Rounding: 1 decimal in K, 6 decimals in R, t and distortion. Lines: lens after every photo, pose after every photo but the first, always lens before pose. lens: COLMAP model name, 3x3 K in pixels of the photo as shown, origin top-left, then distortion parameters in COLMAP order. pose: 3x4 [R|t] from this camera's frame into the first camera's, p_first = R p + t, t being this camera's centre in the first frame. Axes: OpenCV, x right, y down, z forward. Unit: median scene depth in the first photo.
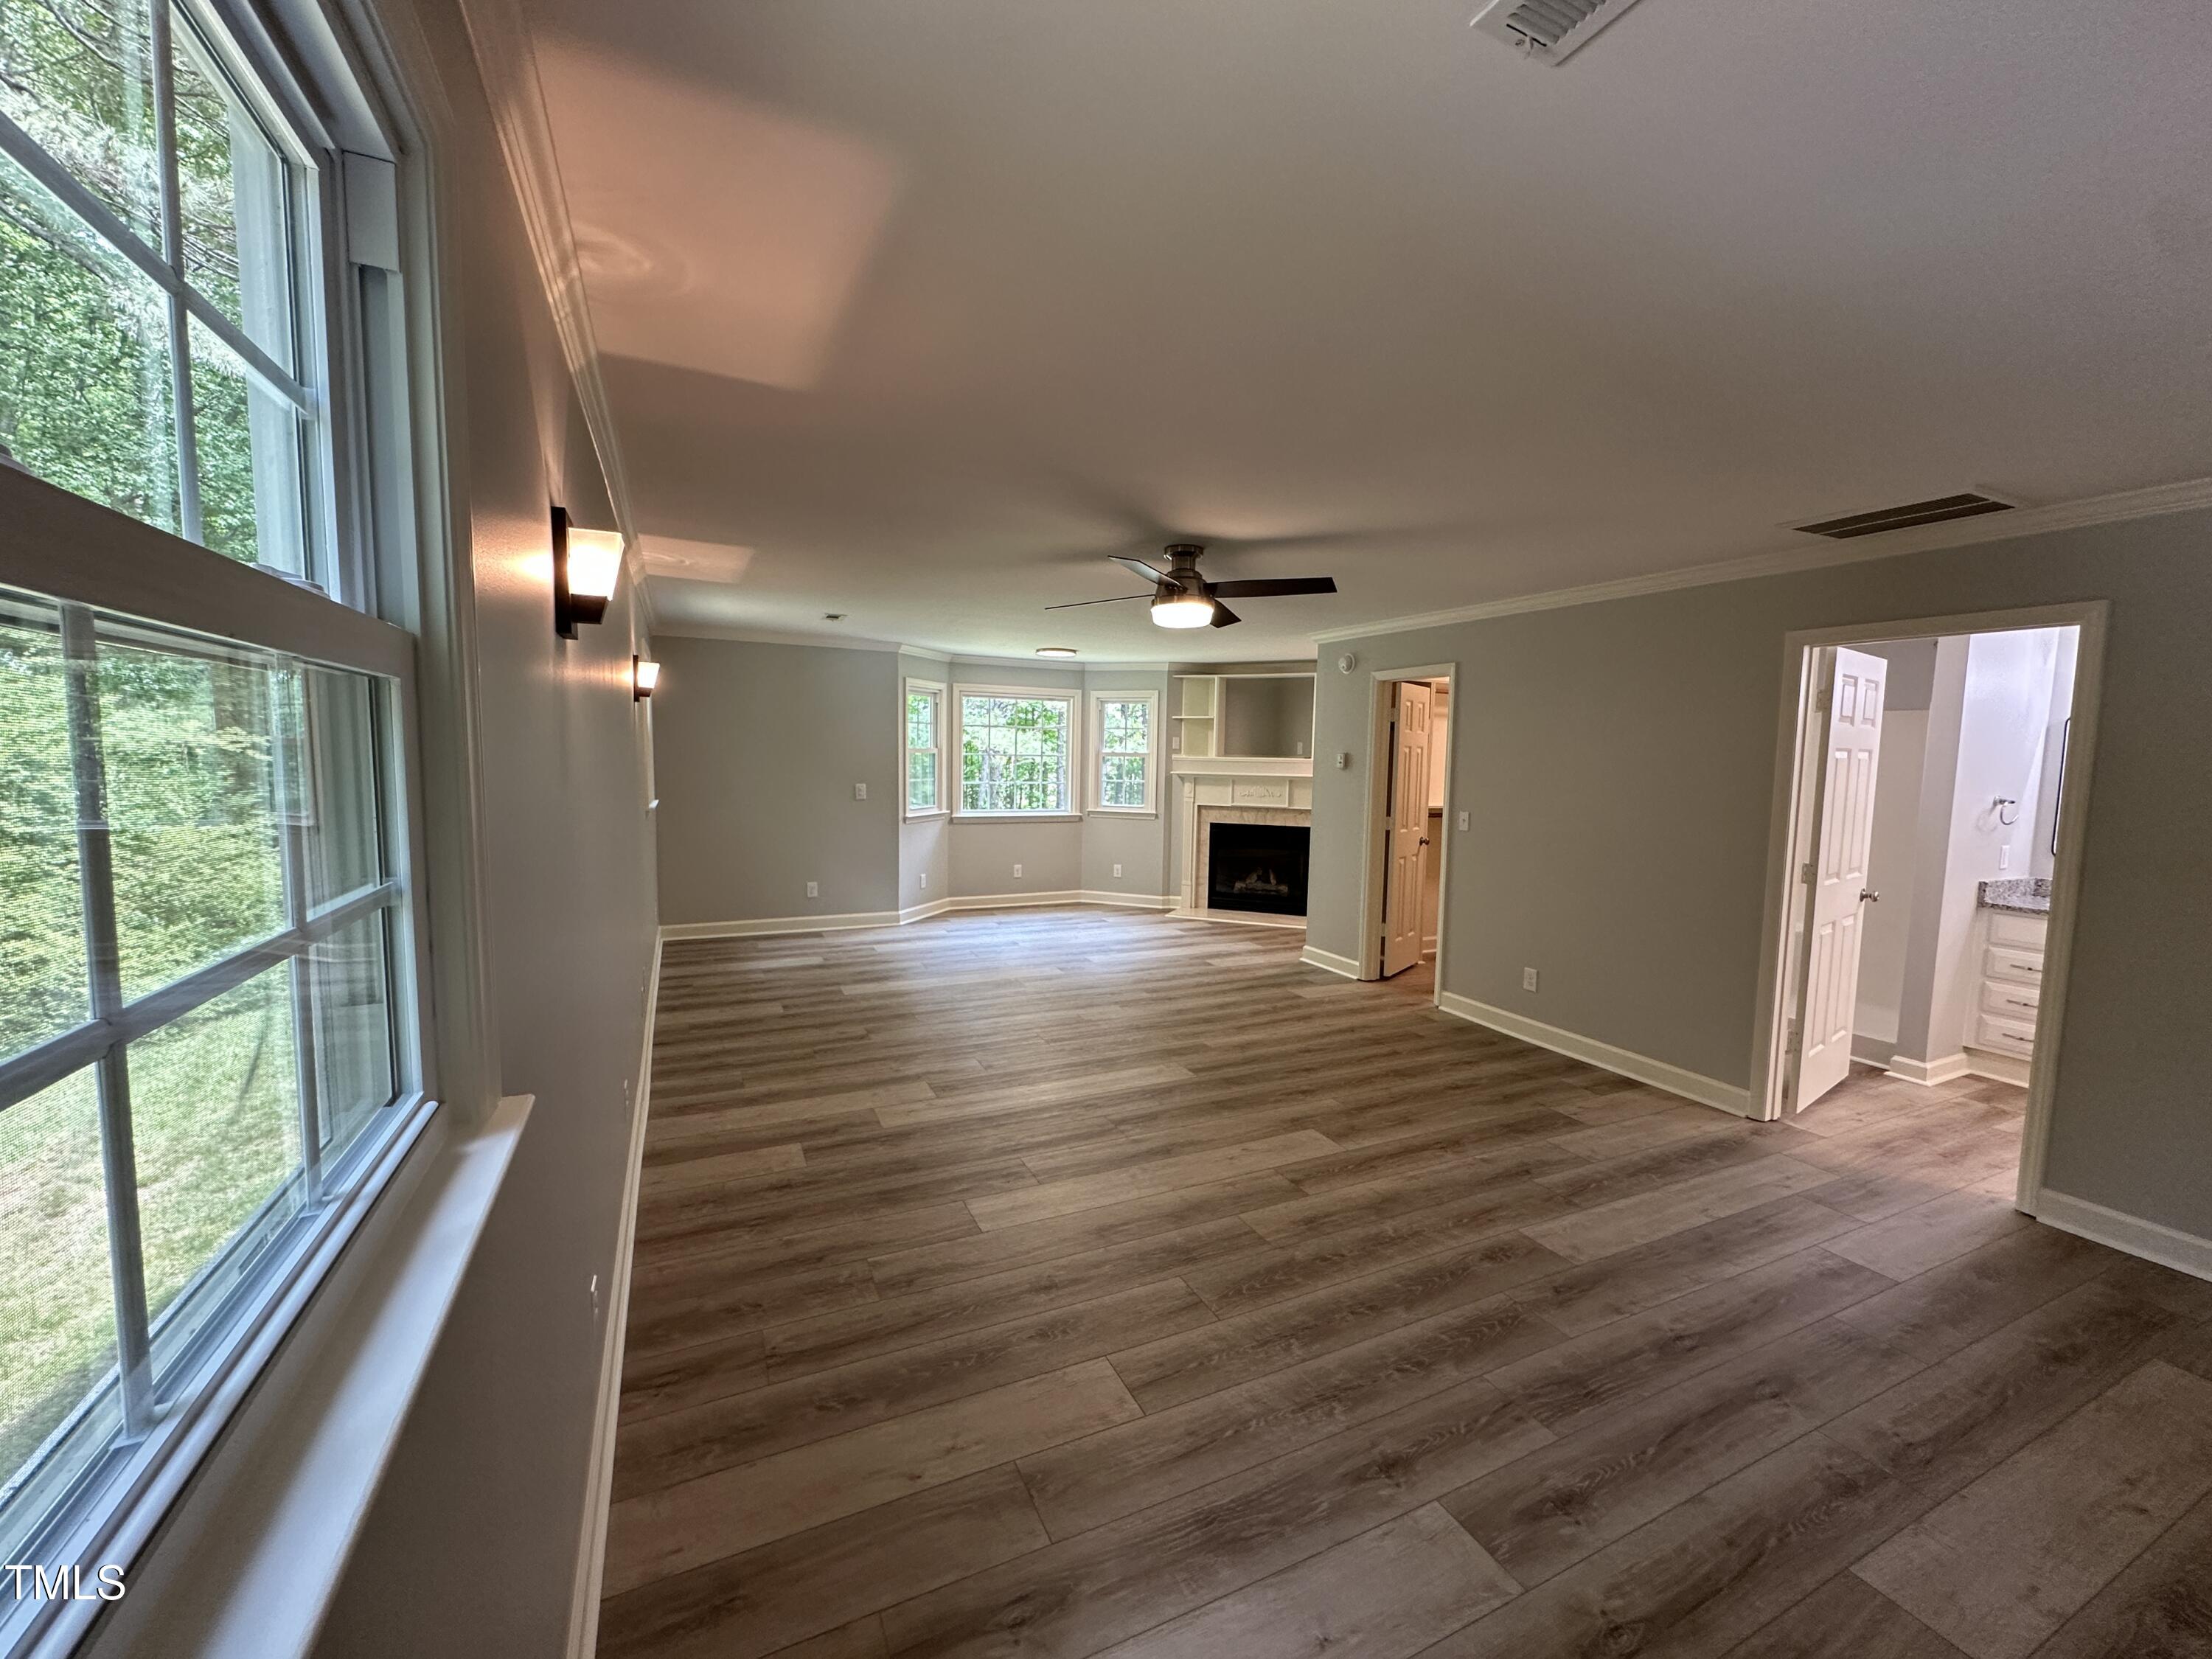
lens RADIAL K [[881.8, 0, 1106.0], [0, 881.8, 829.5], [0, 0, 1]] dist [0.000055, -0.000058]
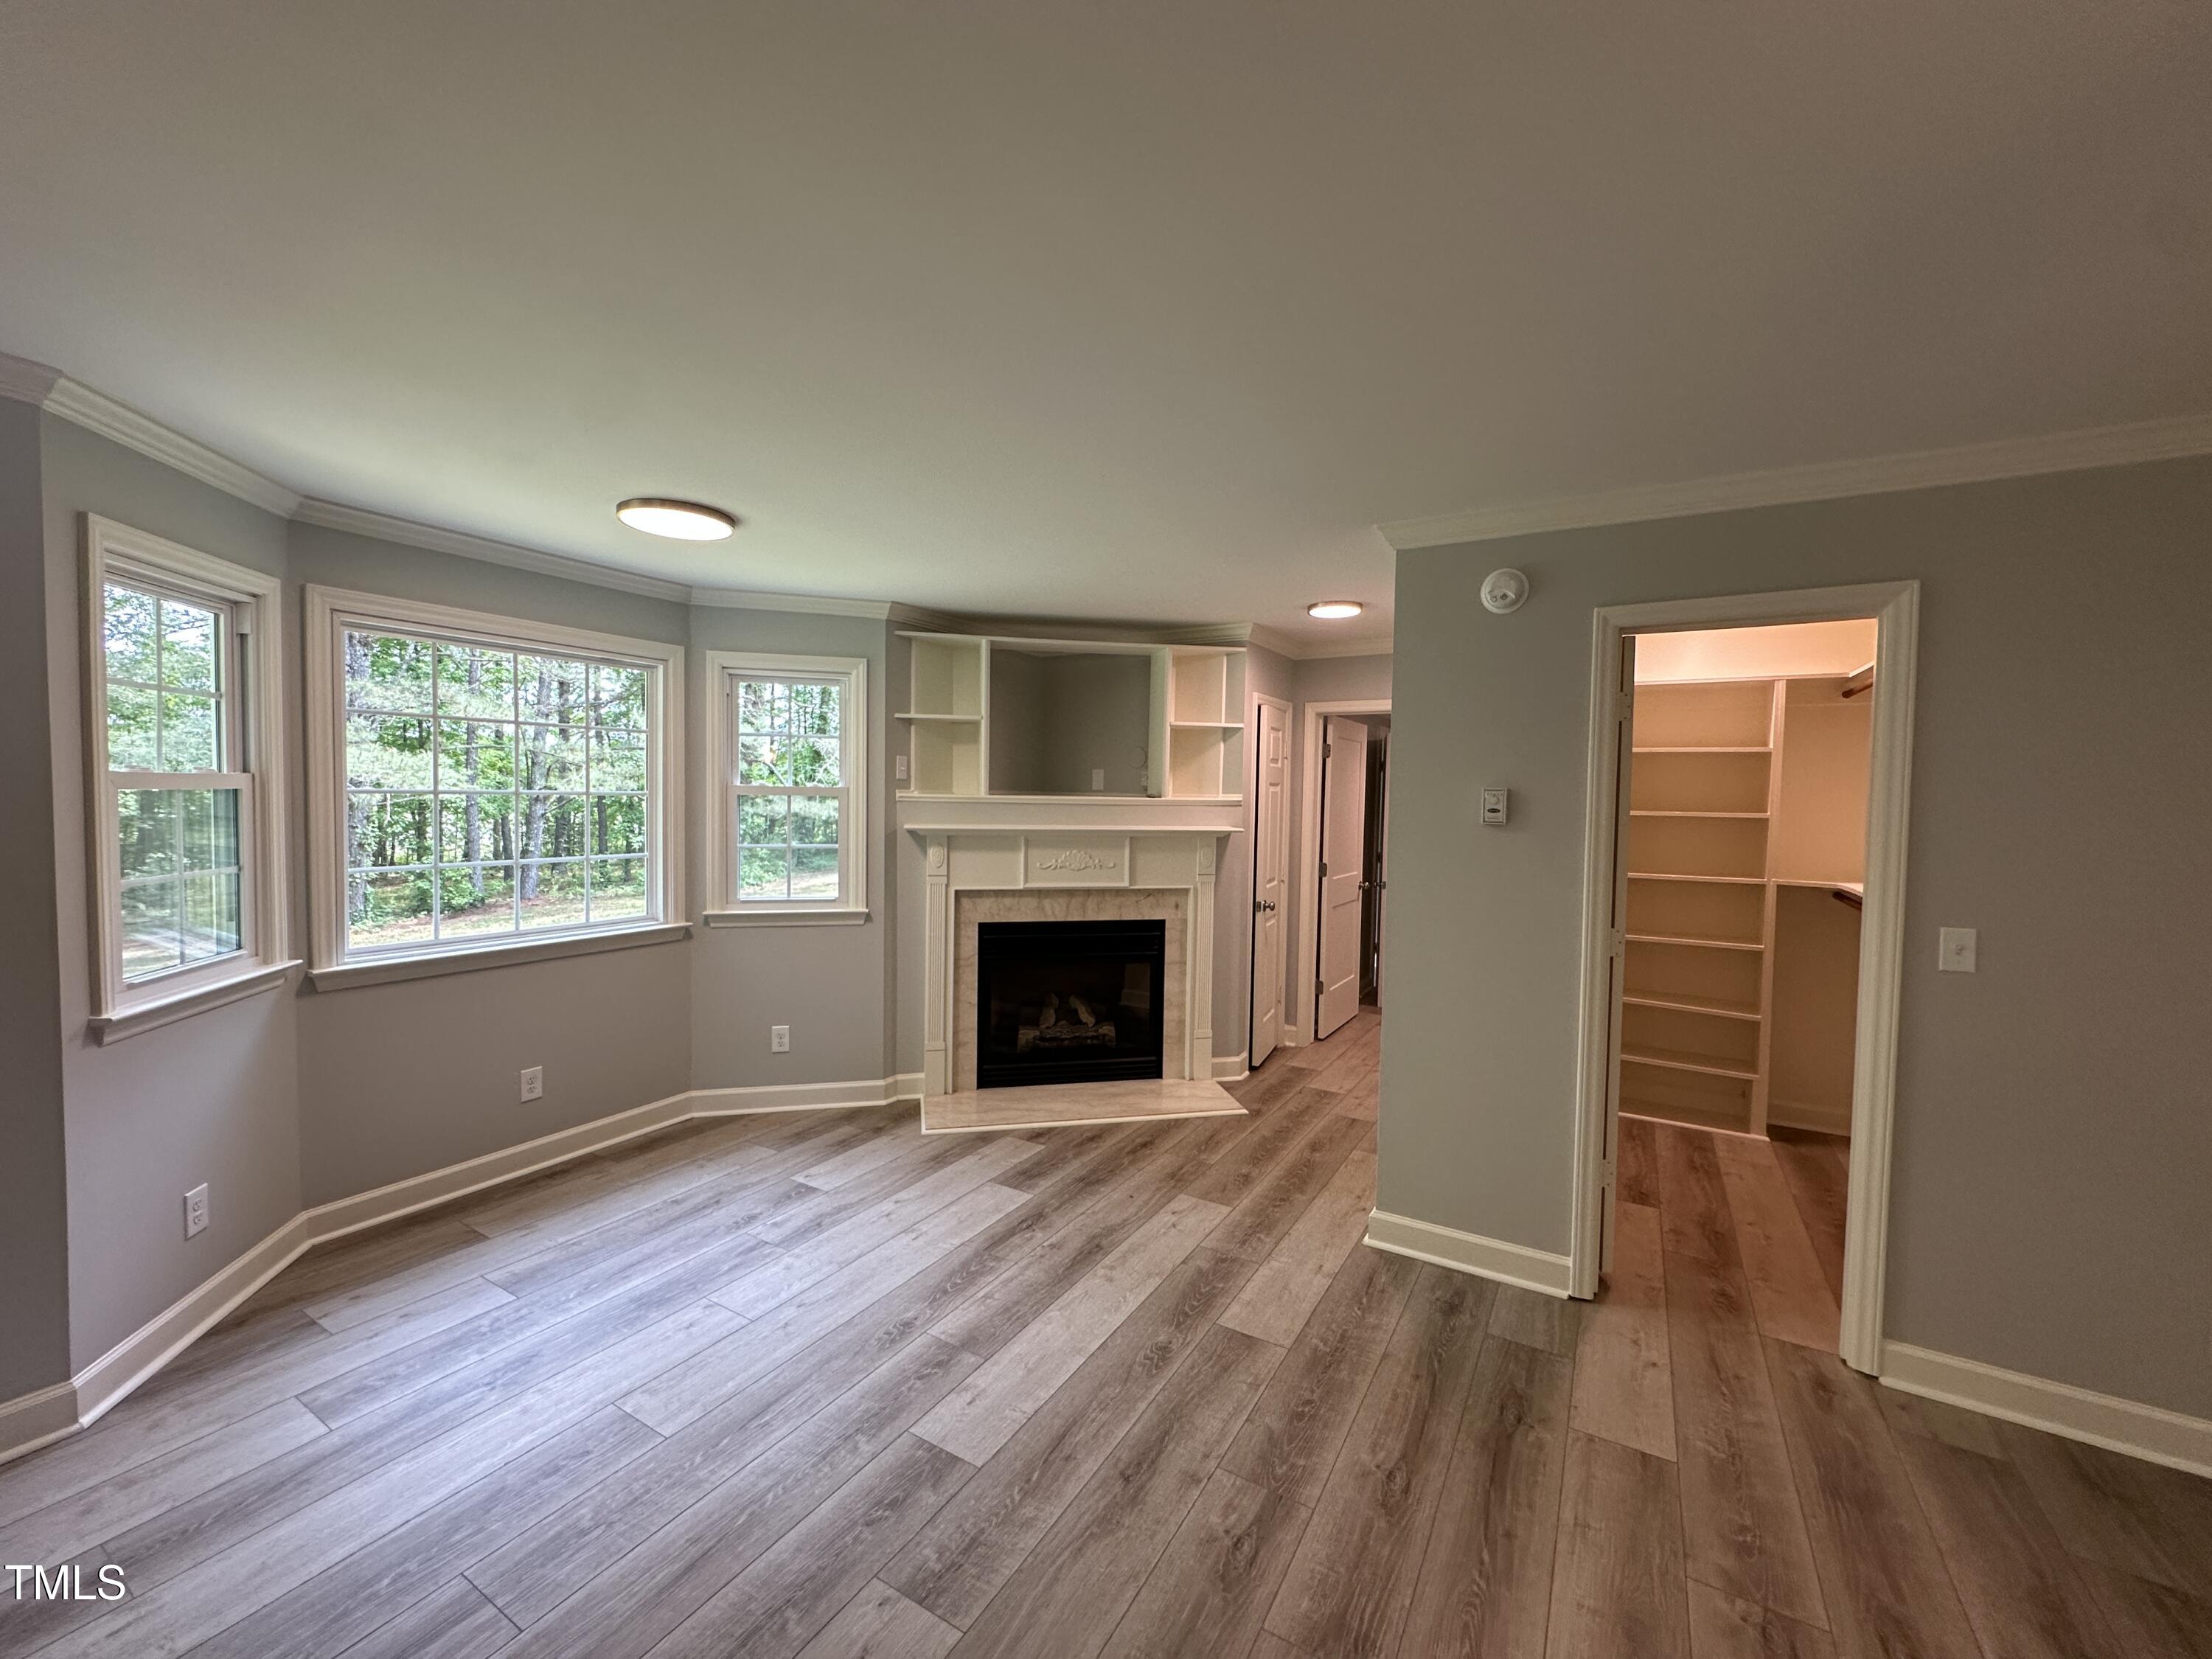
lens RADIAL K [[881.8, 0, 1106.0], [0, 881.8, 829.5], [0, 0, 1]] dist [0.000055, -0.000058]
pose [[0.830157, -0.027796, 0.556837, -0.105335], [0.047922, 0.998618, -0.021597, -0.047519], [-0.555466, 0.044614, 0.830341, 0.530292]]
